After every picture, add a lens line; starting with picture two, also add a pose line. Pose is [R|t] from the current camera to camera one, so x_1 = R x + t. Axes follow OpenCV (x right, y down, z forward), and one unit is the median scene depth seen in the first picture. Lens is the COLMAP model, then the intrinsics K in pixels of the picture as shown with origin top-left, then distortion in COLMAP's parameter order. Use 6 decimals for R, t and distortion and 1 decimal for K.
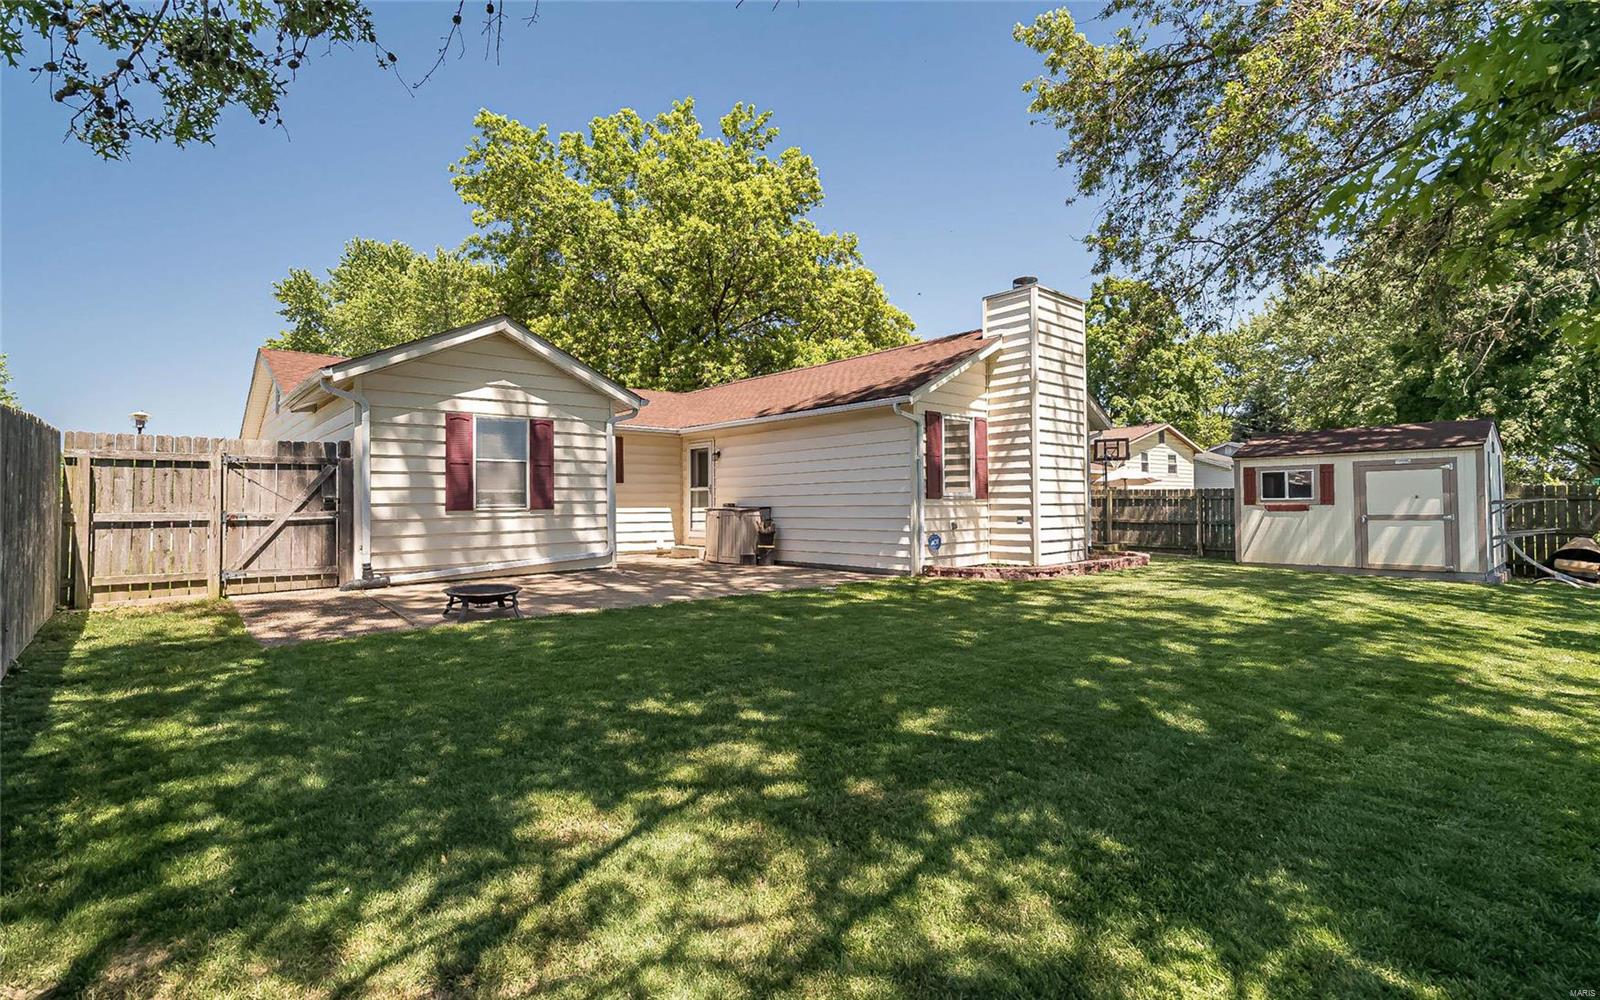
lens RADIAL K [[719.1, 0, 799.6], [0, 719.1, 475.3], [0, 0, 1]] dist [-0.001155, 0.000173]
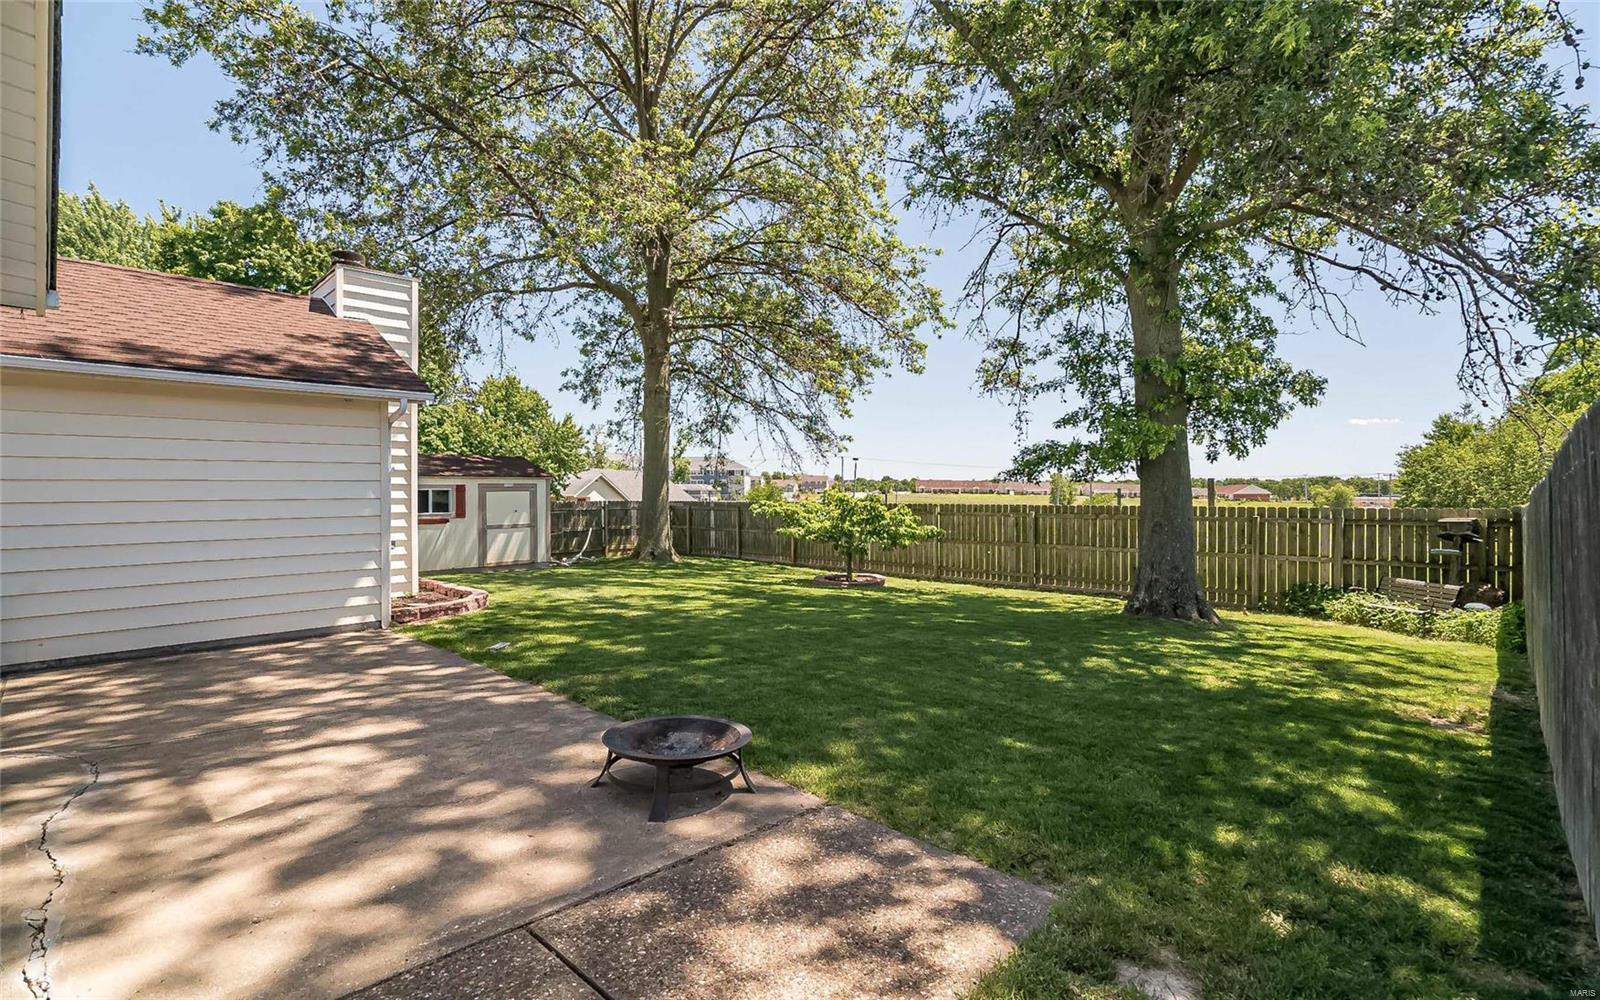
lens RADIAL K [[735.9, 0, 774.1], [0, 735.9, 495.7], [0, 0, 1]] dist [-0.000313, 0.000035]
pose [[-0.052002, 0.007035, 0.998622, -0.626913], [-0.031677, 0.999460, -0.008691, -0.003382], [-0.998144, -0.032085, -0.051752, 0.630242]]
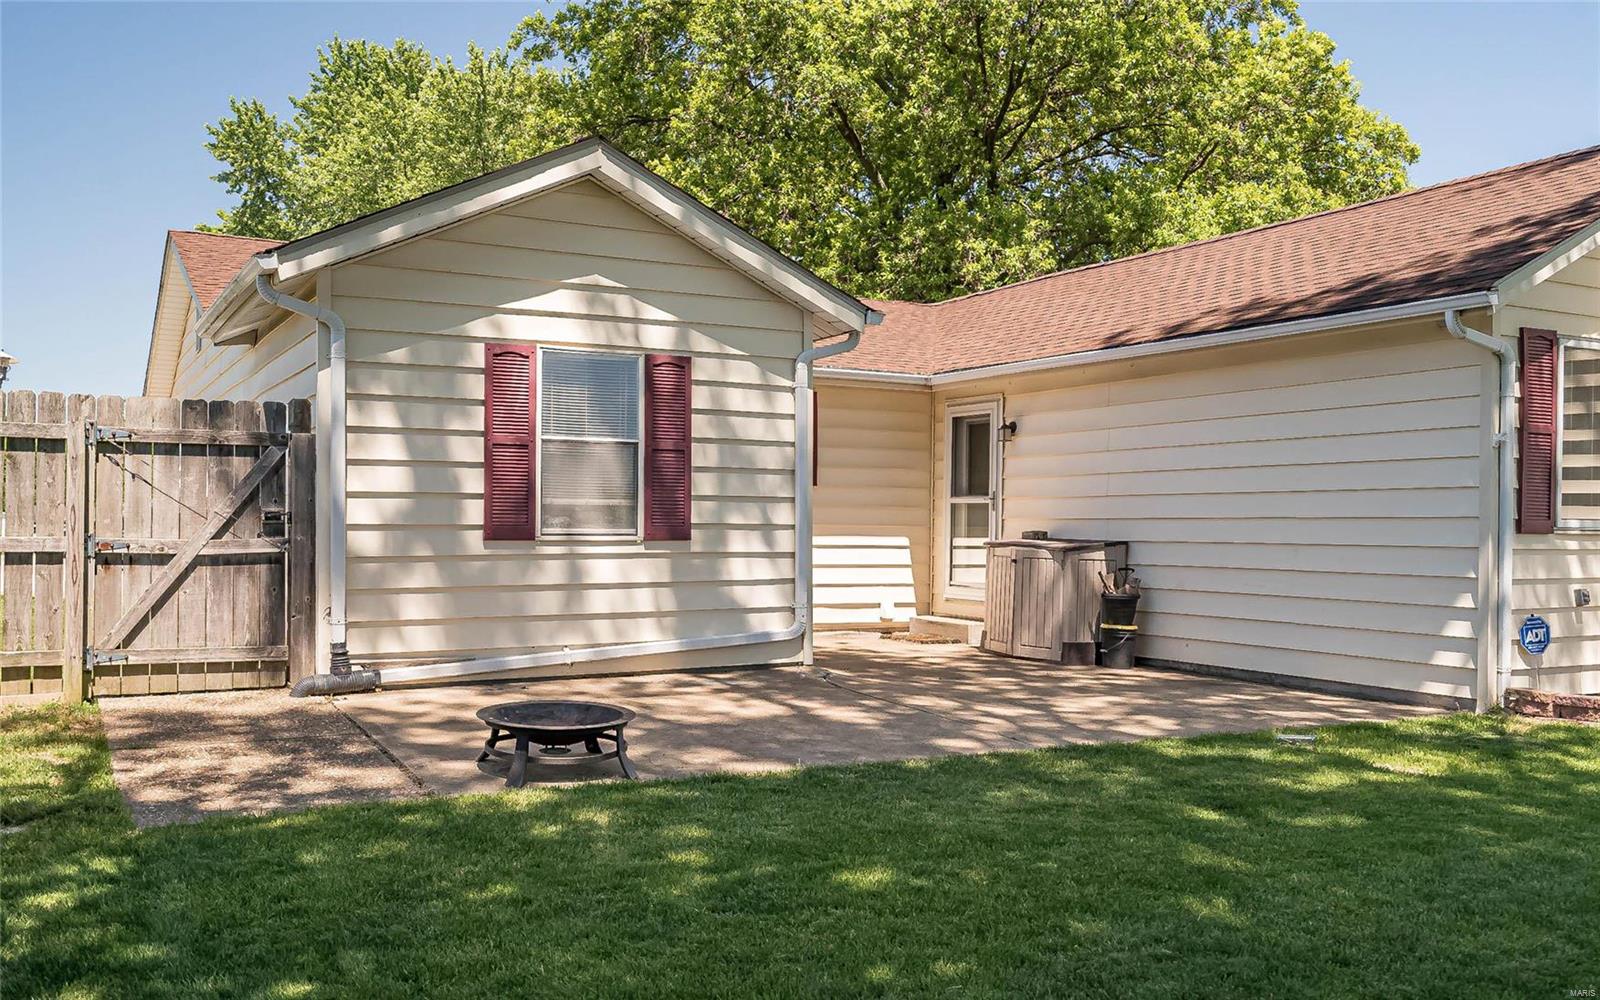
lens RADIAL K [[1370.7, 0, 800.0], [0, 1370.7, 500.0], [0, 0, 1]] dist [0.001782, -0.001648]
pose [[0.973735, 0.015220, -0.227177, -0.054073], [-0.009794, 0.999640, 0.024995, -0.003468], [0.227476, -0.022114, 0.973533, 0.107356]]
